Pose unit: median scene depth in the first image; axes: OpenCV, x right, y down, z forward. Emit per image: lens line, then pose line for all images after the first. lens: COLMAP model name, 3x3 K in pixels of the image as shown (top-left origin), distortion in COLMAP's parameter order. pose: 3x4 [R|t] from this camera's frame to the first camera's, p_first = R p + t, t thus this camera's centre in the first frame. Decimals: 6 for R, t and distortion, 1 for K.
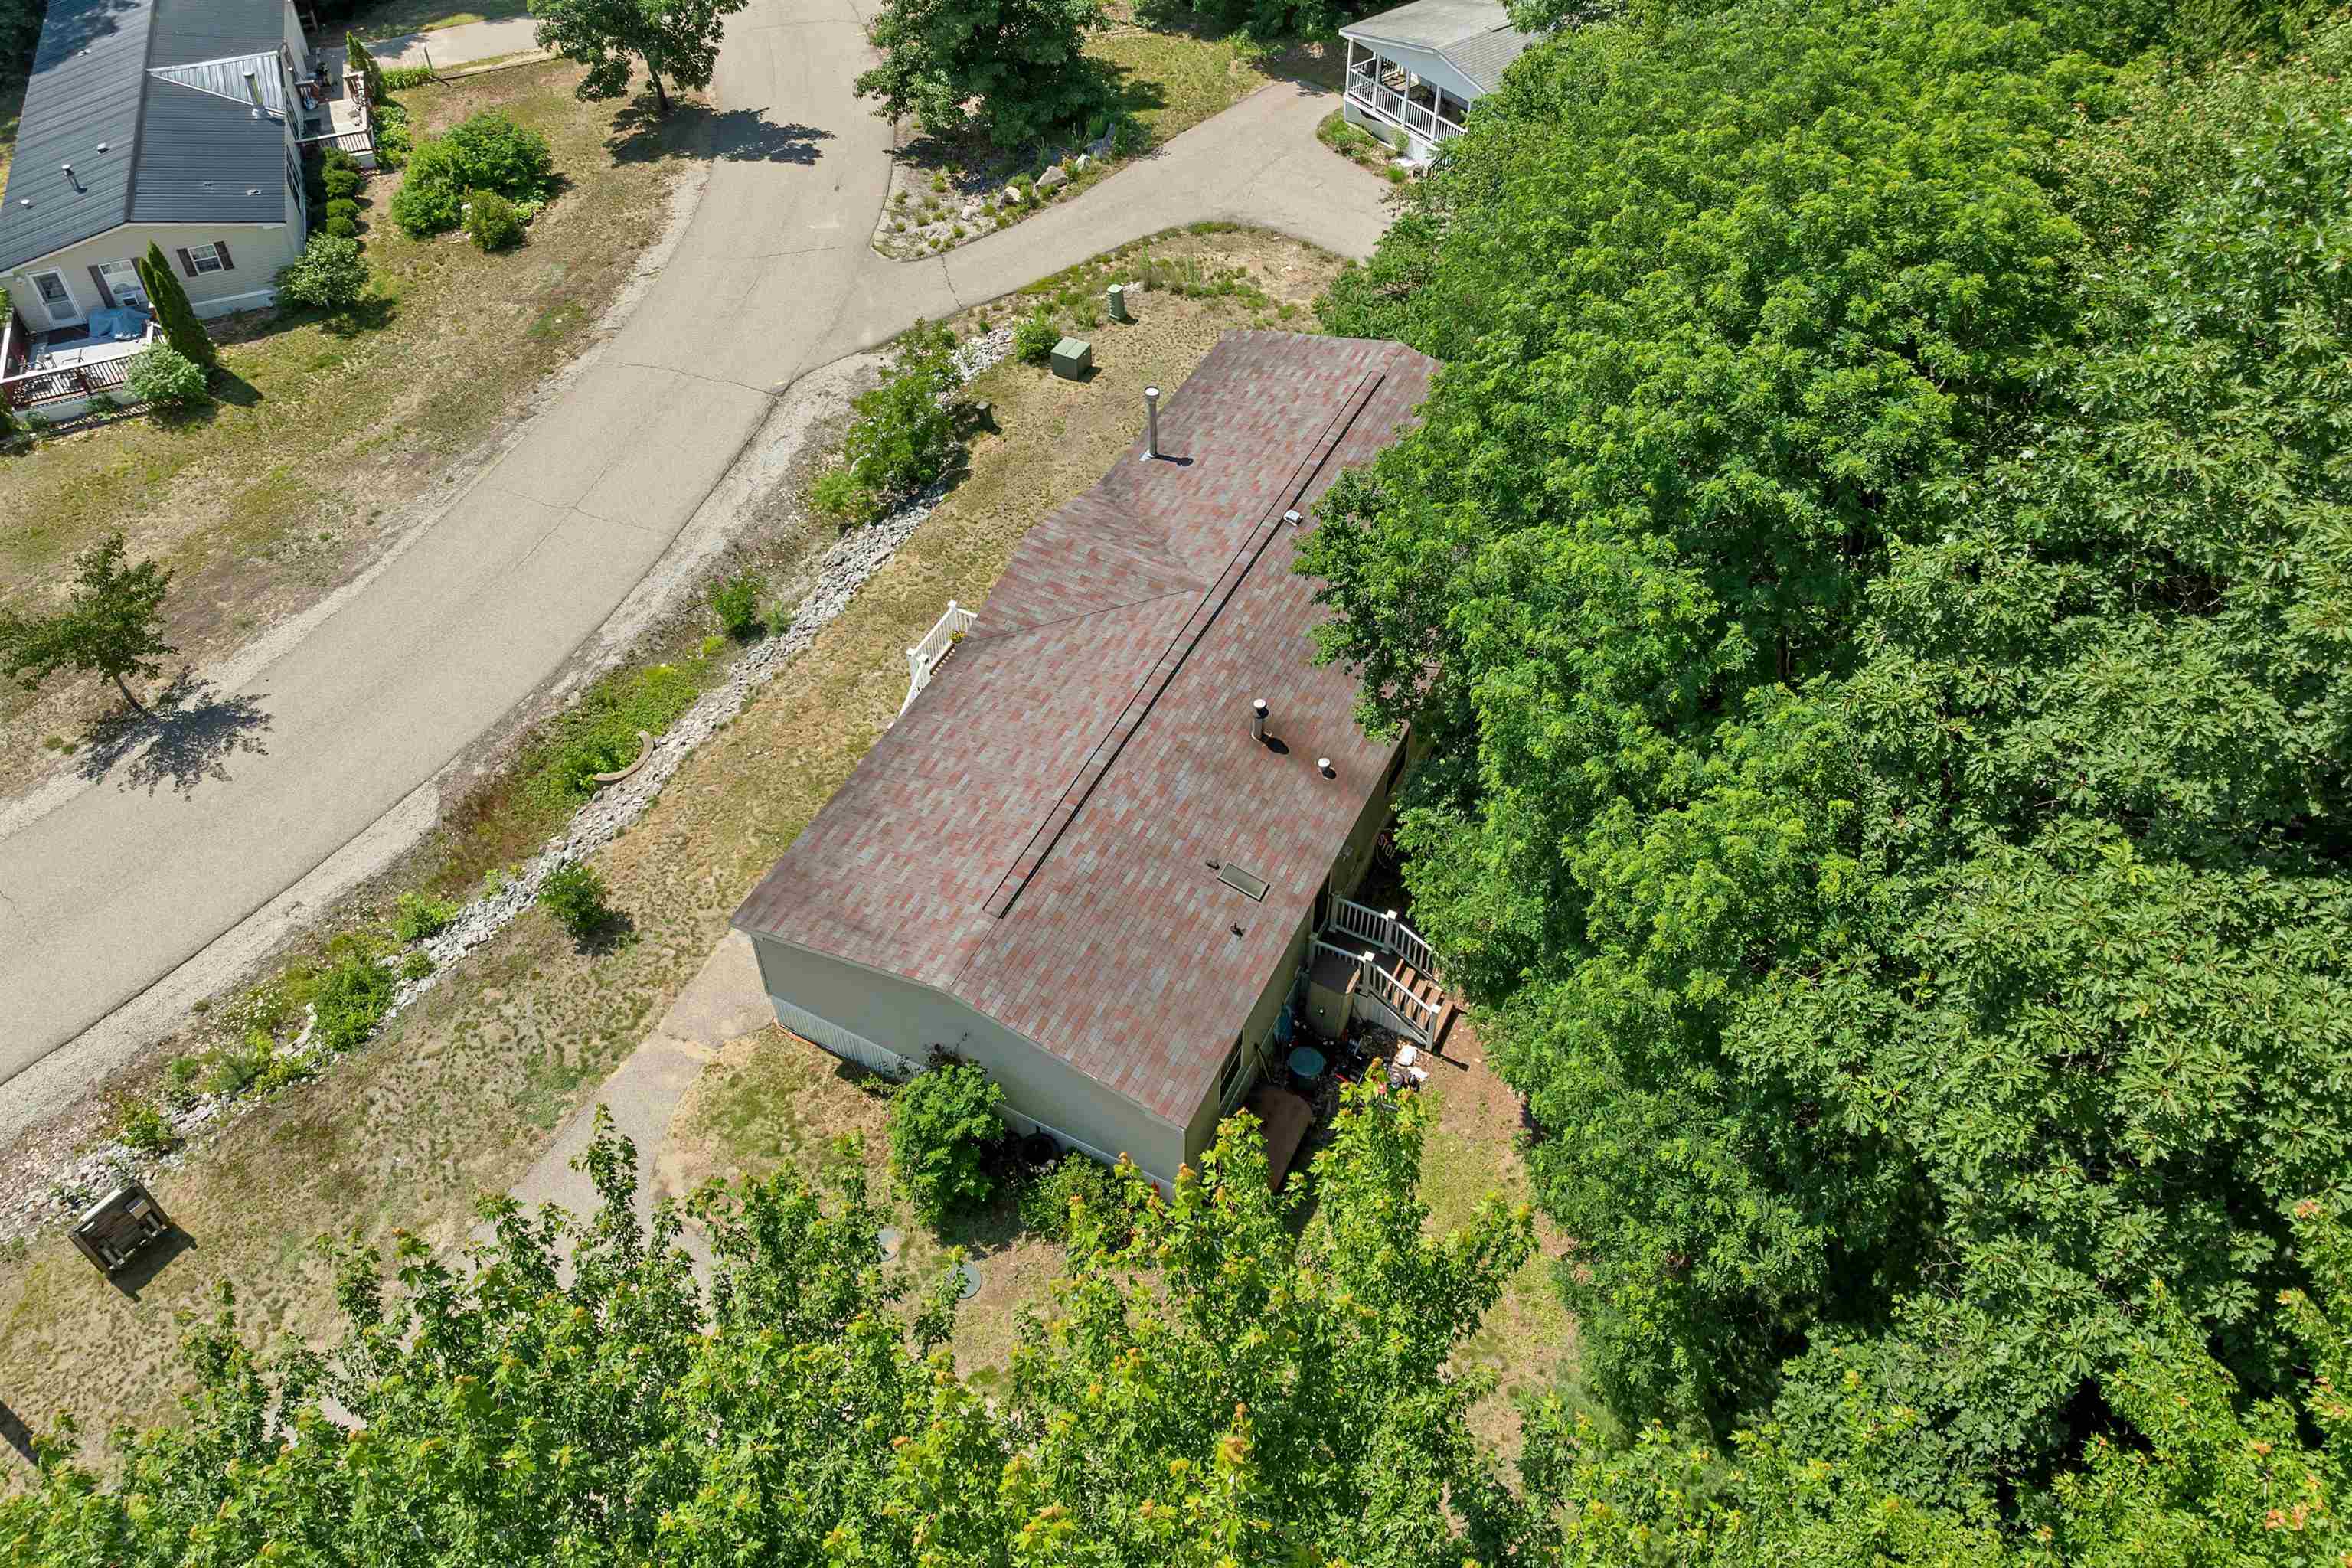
lens RADIAL K [[1747.7, 0, 1157.2], [0, 1747.7, 678.3], [0, 0, 1]] dist [-0.051144, -0.001572]
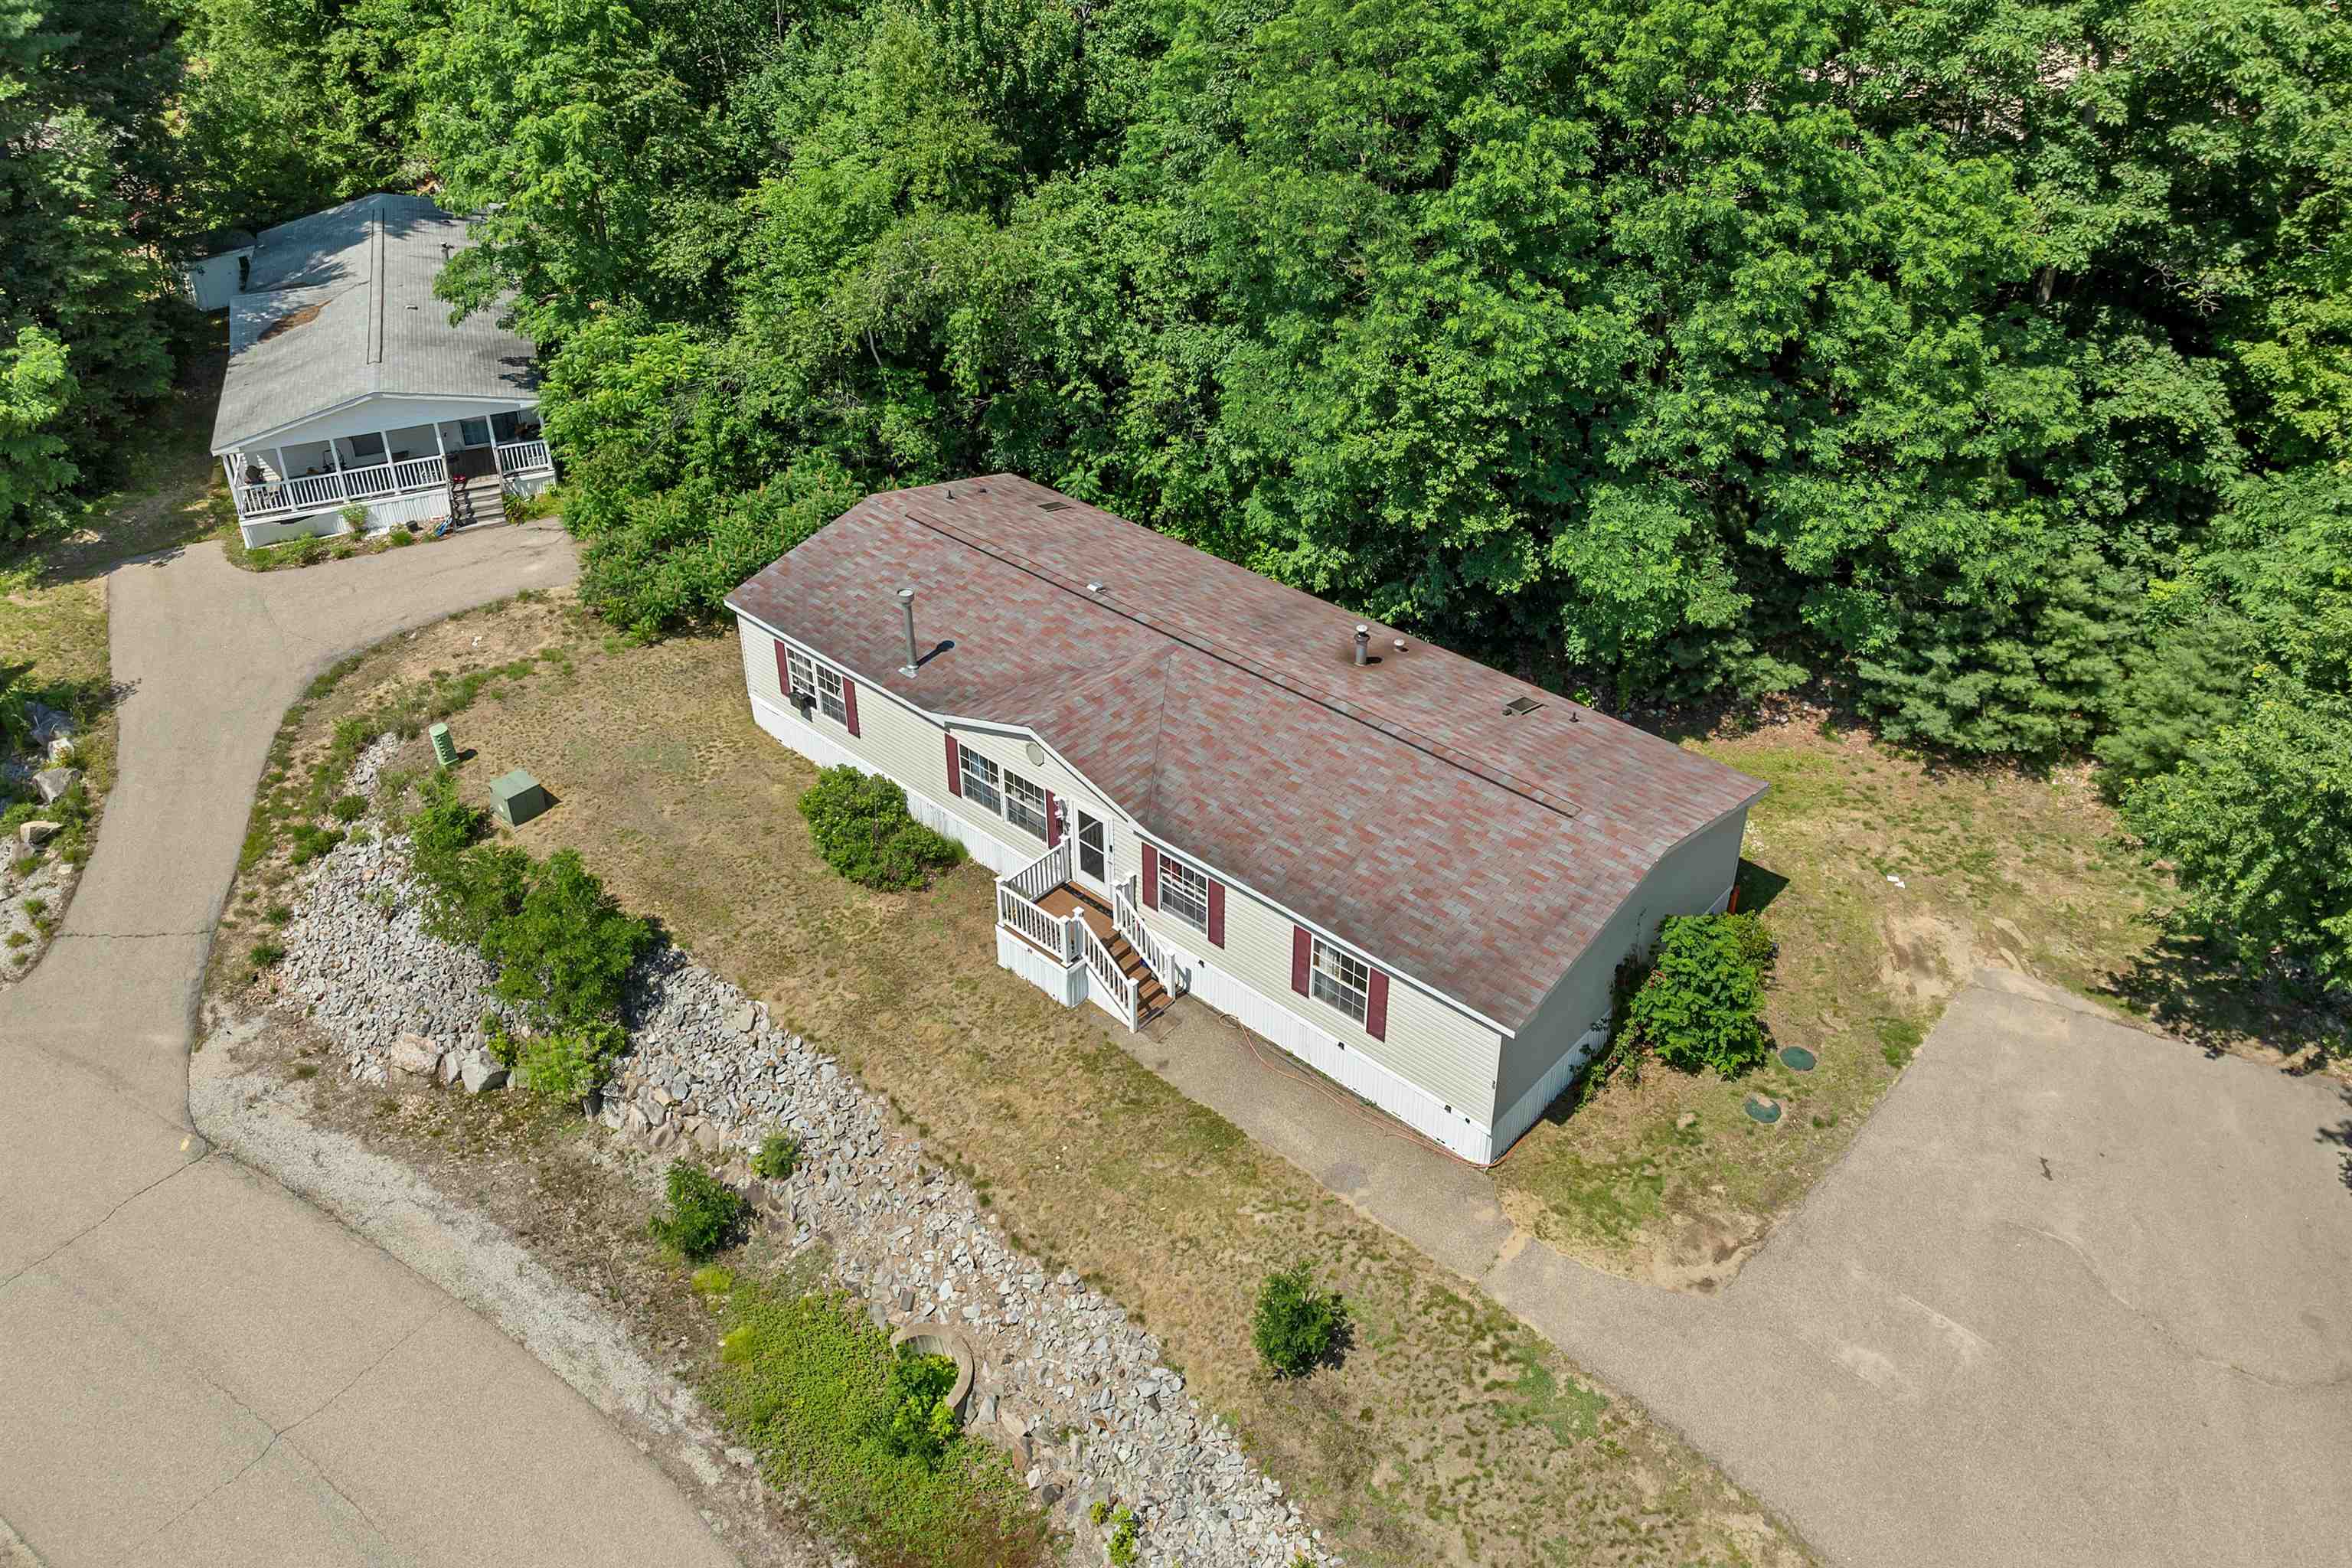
lens RADIAL K [[1788.3, 0, 1164.5], [0, 1788.3, 560.8], [0, 0, 1]] dist [-0.051196, 0.020691]
pose [[0.263056, -0.472165, 0.841345, -0.688581], [0.686566, 0.704284, 0.180584, -0.232419], [-0.677811, 0.530136, 0.509438, 0.383809]]
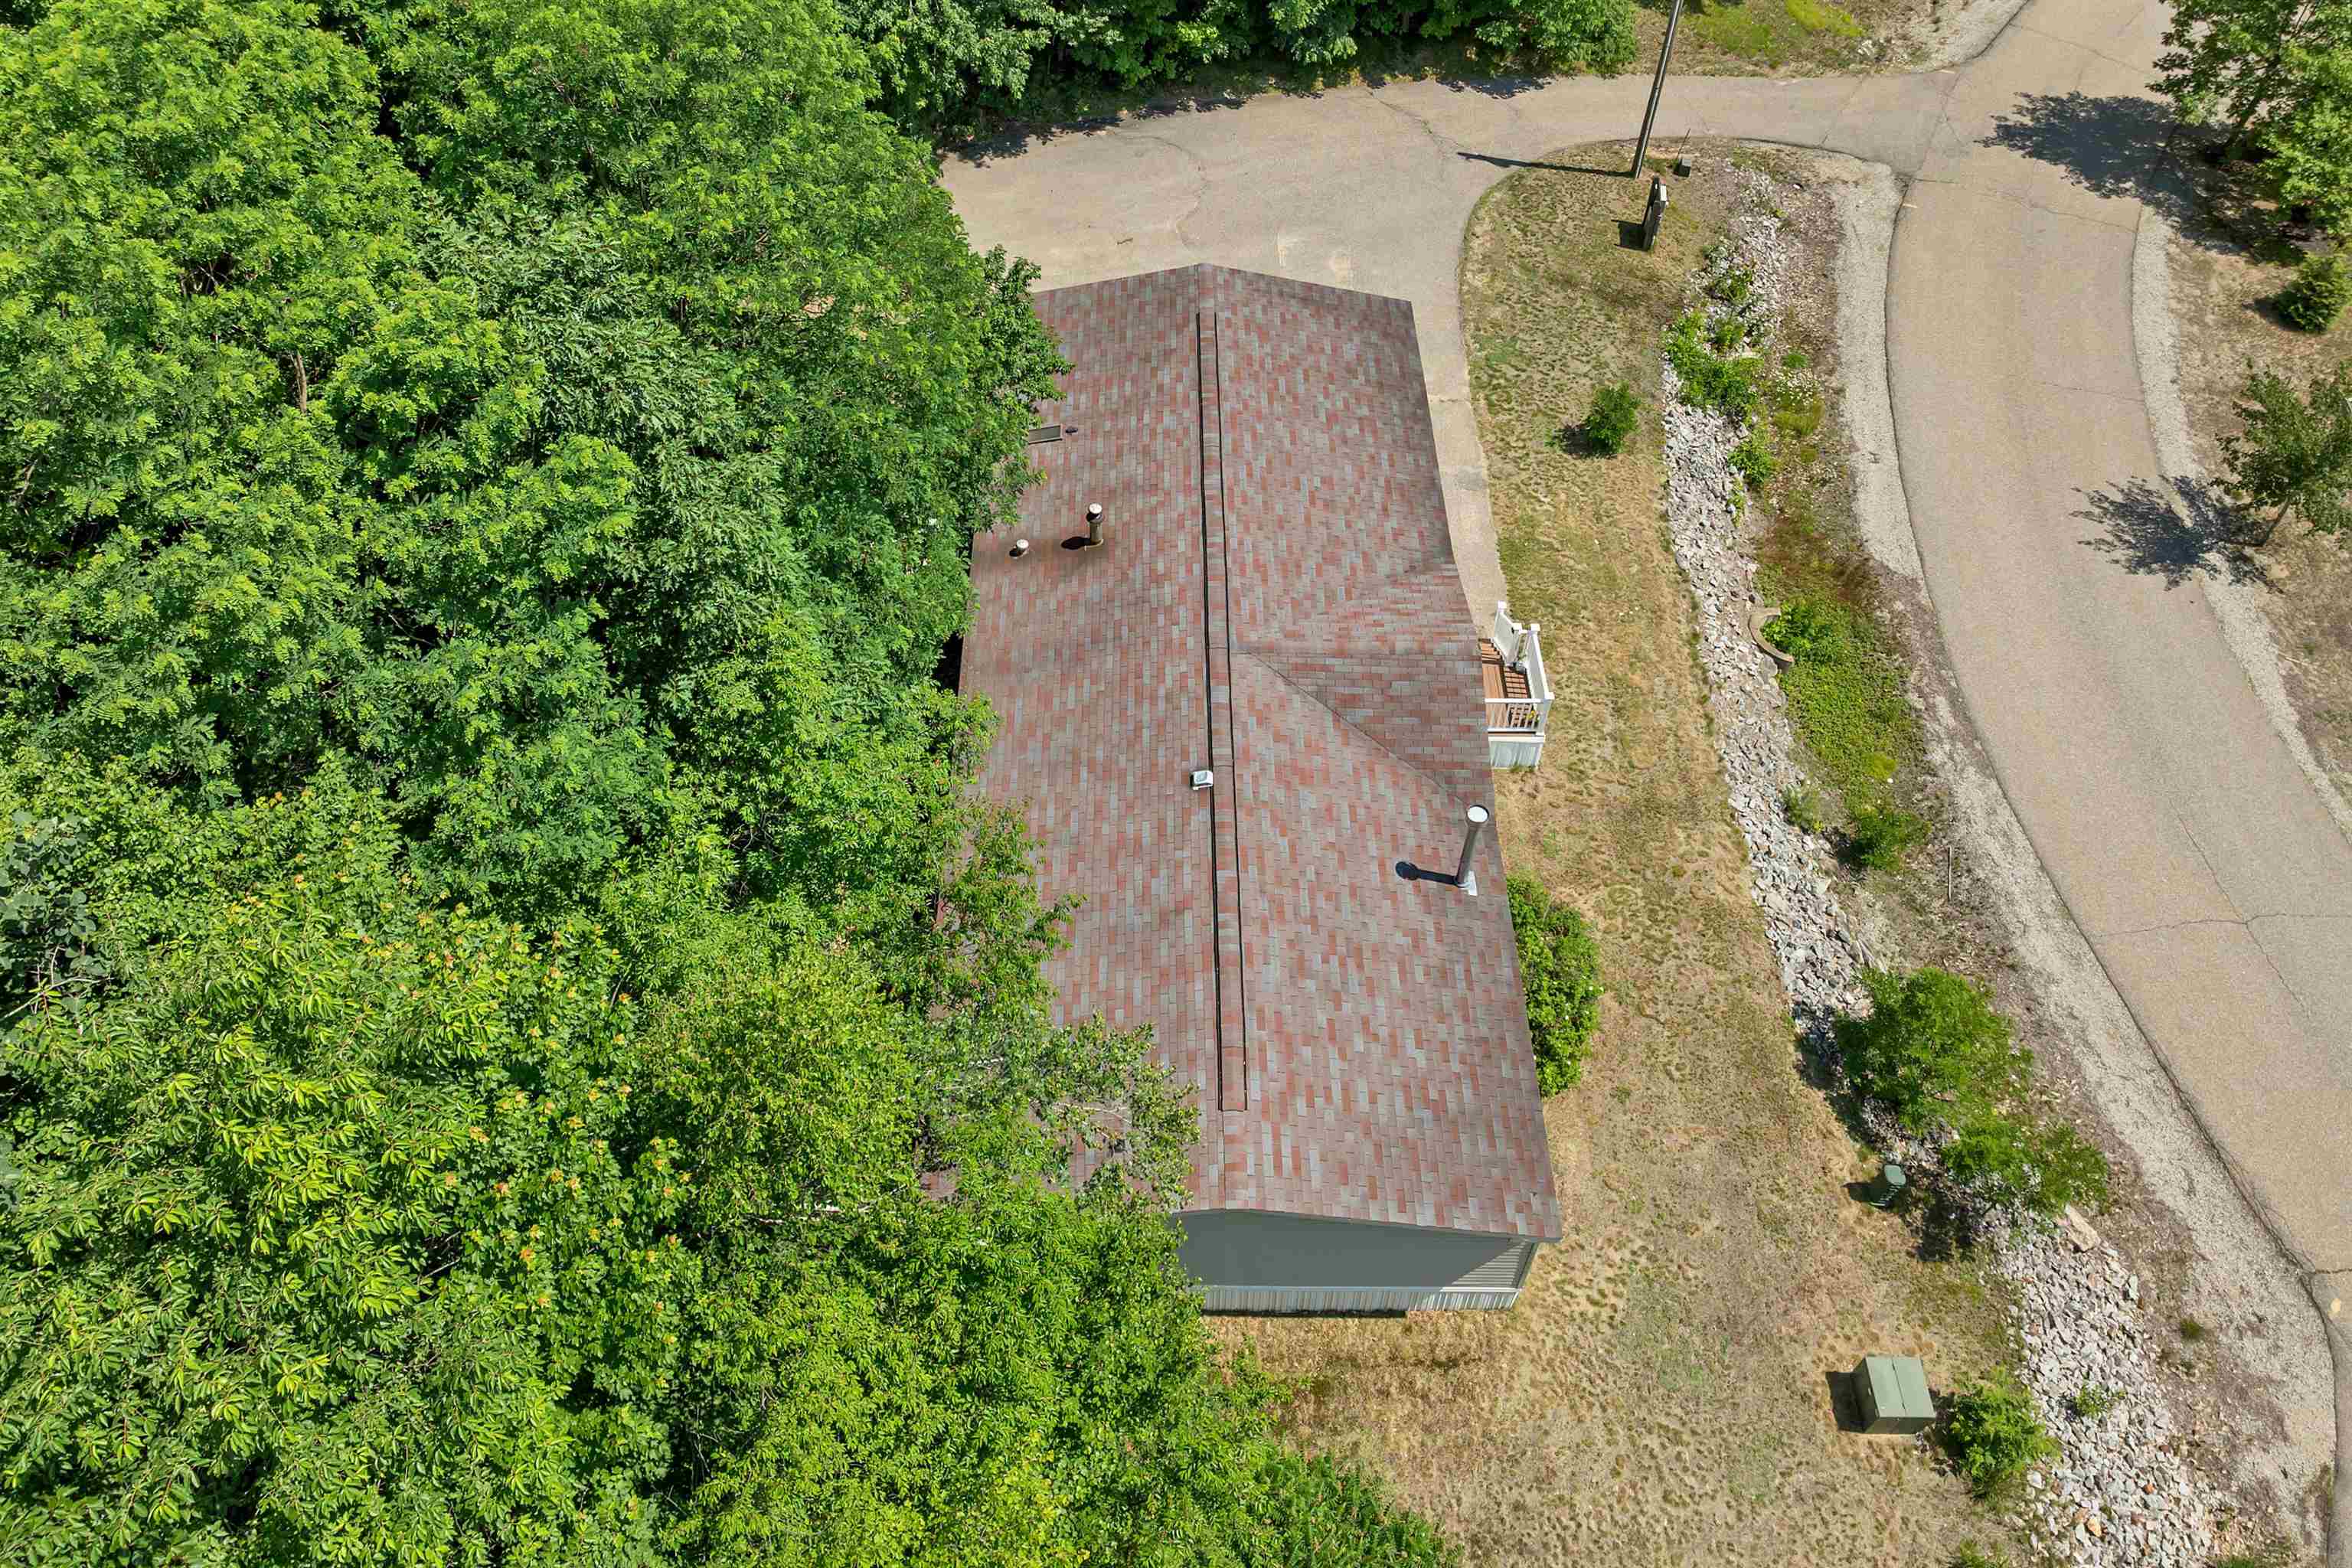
lens RADIAL K [[1788.3, 0, 1164.5], [0, 1788.3, 560.8], [0, 0, 1]] dist [-0.051196, 0.020691]
pose [[-0.891852, 0.318018, -0.321659, 0.273041], [-0.322549, 0.051420, 0.945155, -0.721935], [0.317116, 0.946689, 0.056718, 0.760401]]
